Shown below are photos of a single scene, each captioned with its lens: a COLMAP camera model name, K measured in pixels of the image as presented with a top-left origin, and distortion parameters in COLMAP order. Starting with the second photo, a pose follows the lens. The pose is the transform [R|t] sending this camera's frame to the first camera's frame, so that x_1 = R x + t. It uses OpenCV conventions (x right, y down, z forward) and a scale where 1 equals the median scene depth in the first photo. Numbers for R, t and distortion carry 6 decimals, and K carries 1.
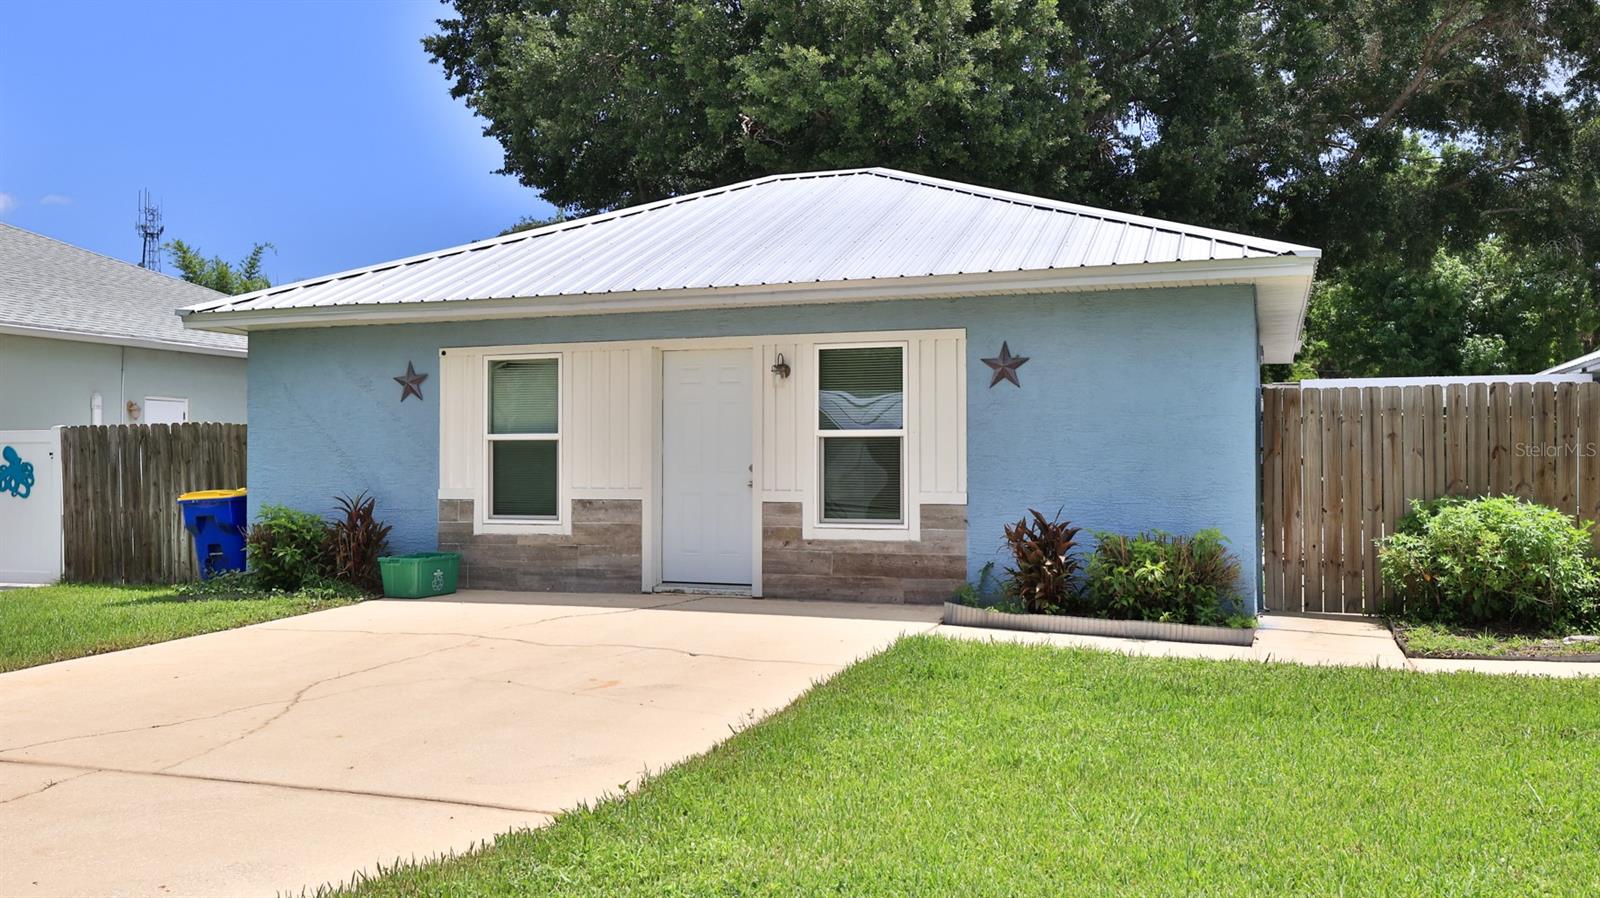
lens RADIAL K [[1452.8, 0, 924.6], [0, 1452.8, 449.8], [0, 0, 1]] dist [-0.001678, -0.001817]
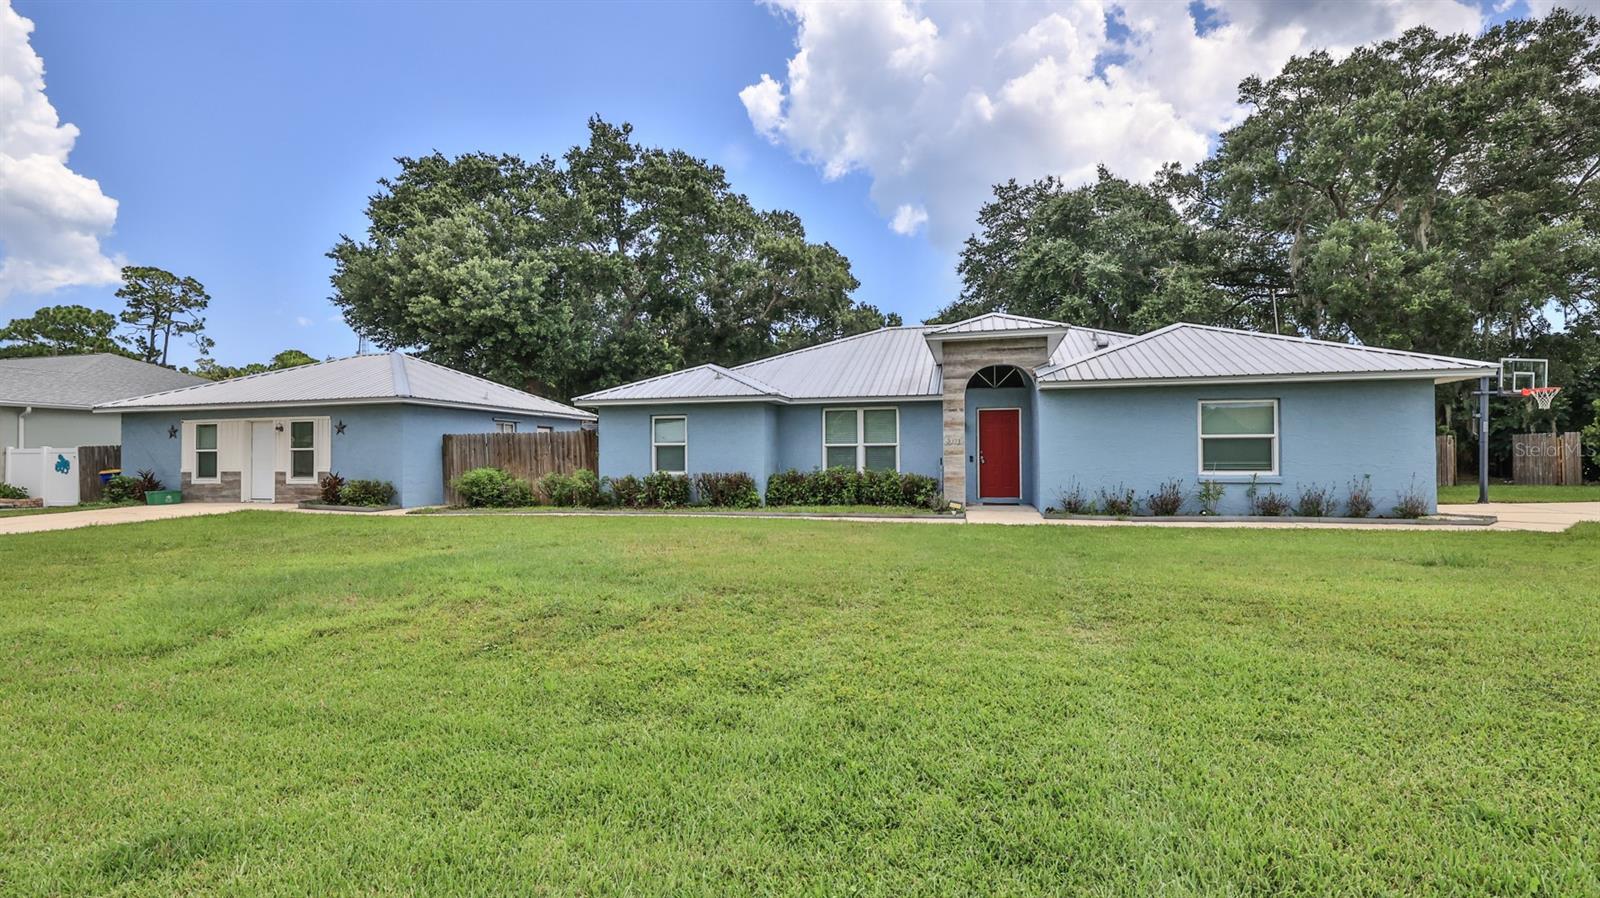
lens RADIAL K [[713.3, 0, 800.0], [0, 713.3, 449.0], [0, 0, 1]] dist [-0.000208, -0.000348]
pose [[0.995548, -0.006330, 0.094040, 0.792004], [0.006300, 0.999980, 0.000619, -0.005474], [-0.094042, -0.000024, 0.995568, -0.562318]]
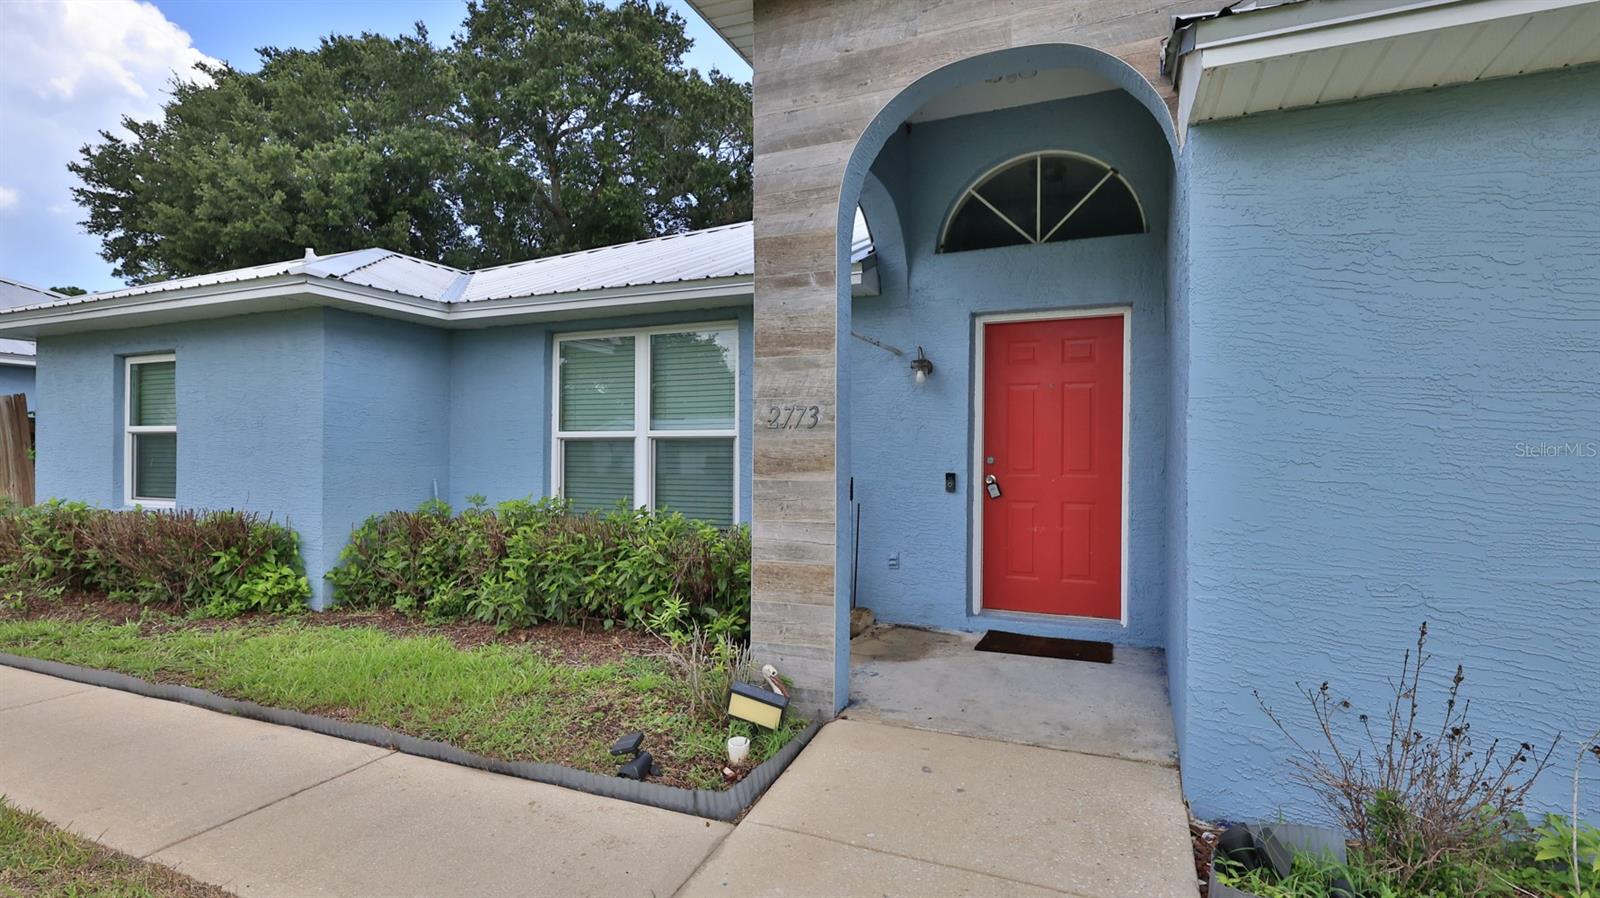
lens RADIAL K [[700.7, 0, 800.0], [0, 700.7, 449.0], [0, 0, 1]] dist [0.000127, -0.000066]
pose [[0.992534, 0.003197, -0.121928, 1.158235], [-0.003067, 0.999995, 0.001253, -0.003245], [0.121931, -0.000869, 0.992538, 0.245712]]
